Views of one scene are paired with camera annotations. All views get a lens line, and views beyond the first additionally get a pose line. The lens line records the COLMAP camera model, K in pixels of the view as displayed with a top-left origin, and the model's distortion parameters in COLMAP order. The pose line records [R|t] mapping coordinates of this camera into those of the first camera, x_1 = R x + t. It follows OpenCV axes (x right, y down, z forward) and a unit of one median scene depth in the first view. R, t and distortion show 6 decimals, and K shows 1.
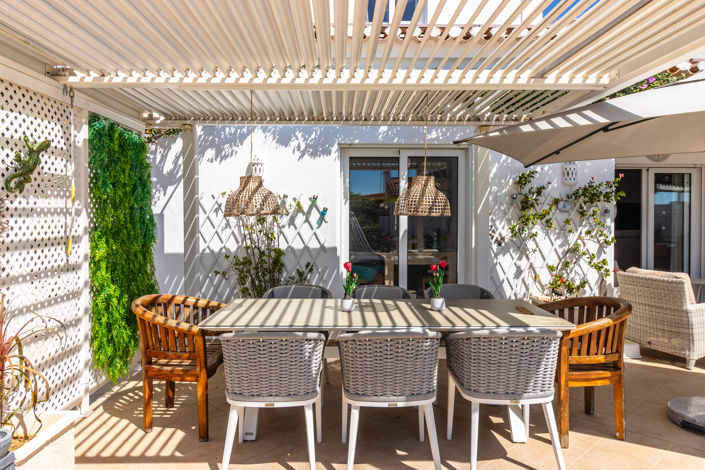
lens RADIAL K [[511.2, 0, 354.8], [0, 511.2, 215.1], [0, 0, 1]] dist [0.011995, -0.002362]
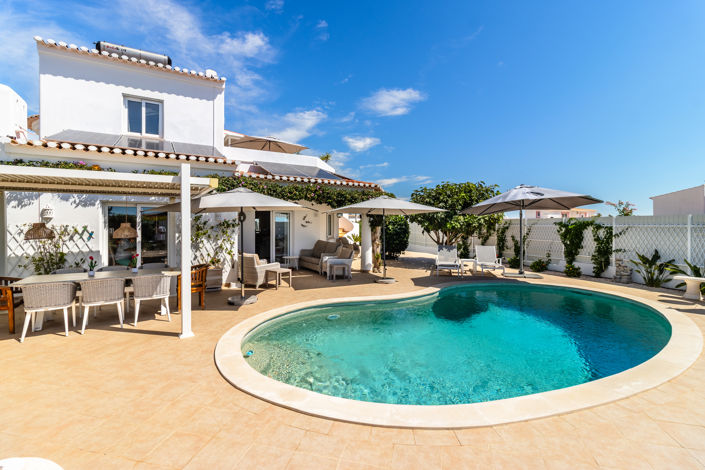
lens RADIAL K [[324.7, 0, 346.8], [0, 324.7, 222.8], [0, 0, 1]] dist [0.002734, 0.002630]
pose [[0.867032, -0.000996, 0.498251, 0.237826], [0.001985, 0.999997, -0.001455, -0.059866], [-0.498248, 0.002251, 0.867031, -0.873054]]
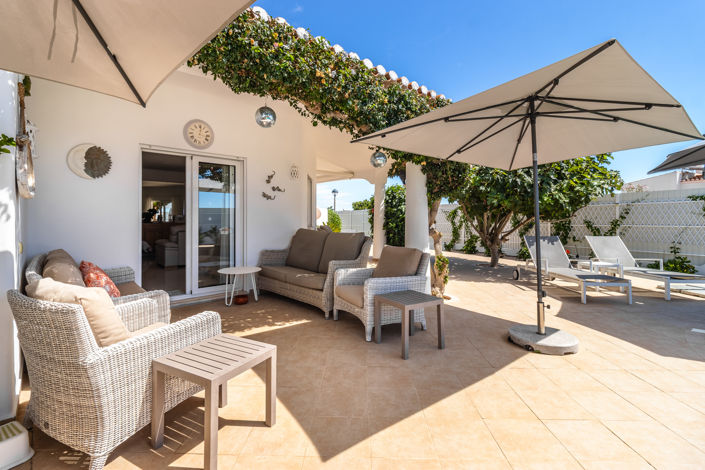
lens RADIAL K [[324.7, 0, 348.0], [0, 324.7, 215.3], [0, 0, 1]] dist [0.002734, 0.002630]
pose [[0.739757, 0.000520, 0.672874, 0.723875], [0.007882, 0.999924, -0.009439, 0.050931], [-0.672828, 0.012287, 0.739697, 0.684276]]
